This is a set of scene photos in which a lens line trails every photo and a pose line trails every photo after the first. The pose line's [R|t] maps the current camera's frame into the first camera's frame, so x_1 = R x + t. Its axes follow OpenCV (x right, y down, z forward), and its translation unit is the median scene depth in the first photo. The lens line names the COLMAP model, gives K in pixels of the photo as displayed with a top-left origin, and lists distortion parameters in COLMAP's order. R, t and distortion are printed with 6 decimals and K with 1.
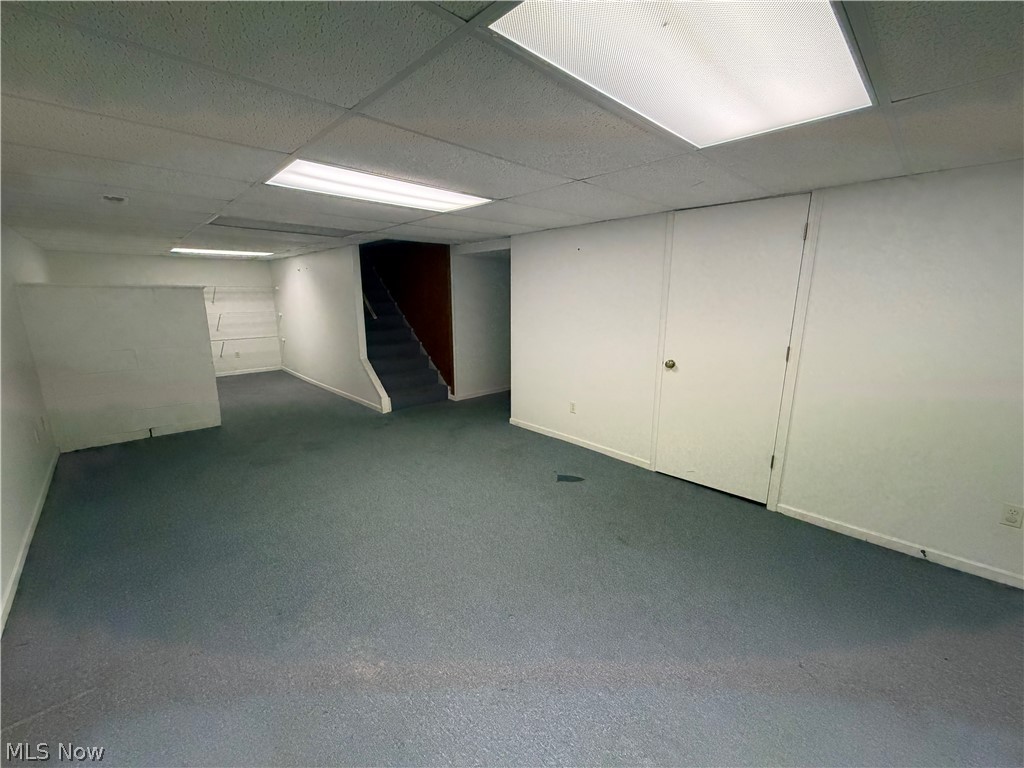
lens RADIAL K [[409.4, 0, 509.6], [0, 409.4, 382.9], [0, 0, 1]] dist [0.000250, 0.000212]
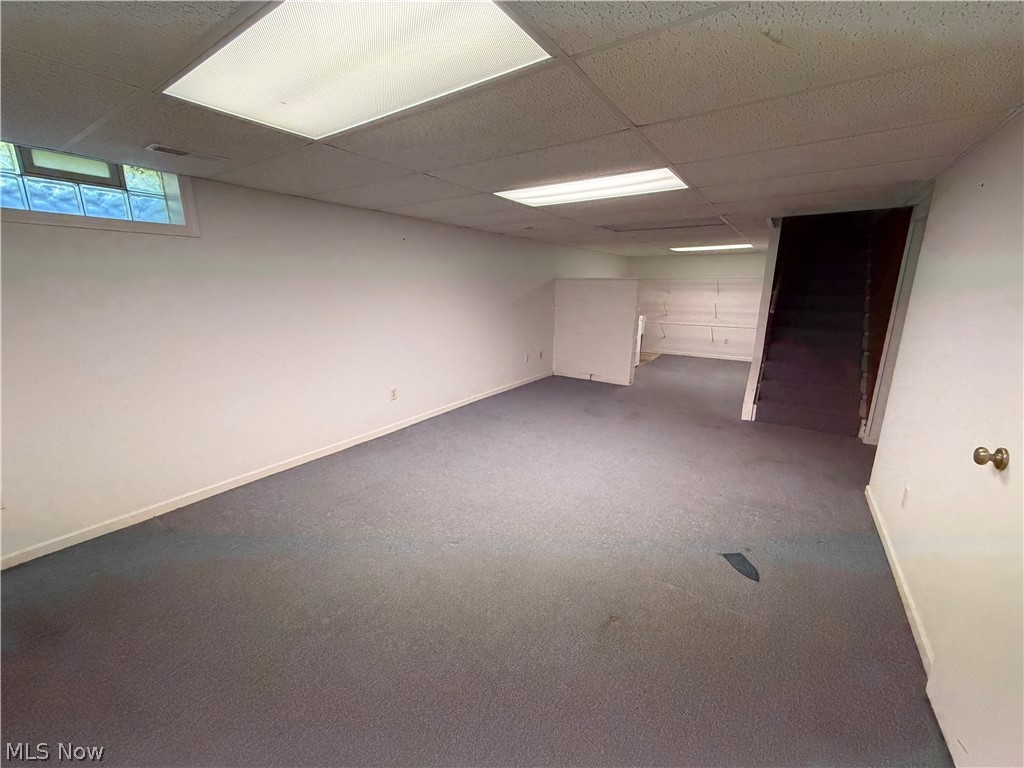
lens RADIAL K [[409.4, 0, 509.6], [0, 409.4, 382.9], [0, 0, 1]] dist [0.000250, 0.000212]
pose [[0.204593, 0.224775, -0.952690, 0.456802], [-0.211161, 0.960496, 0.181270, -0.061022], [0.955800, 0.164084, 0.243974, 0.322992]]
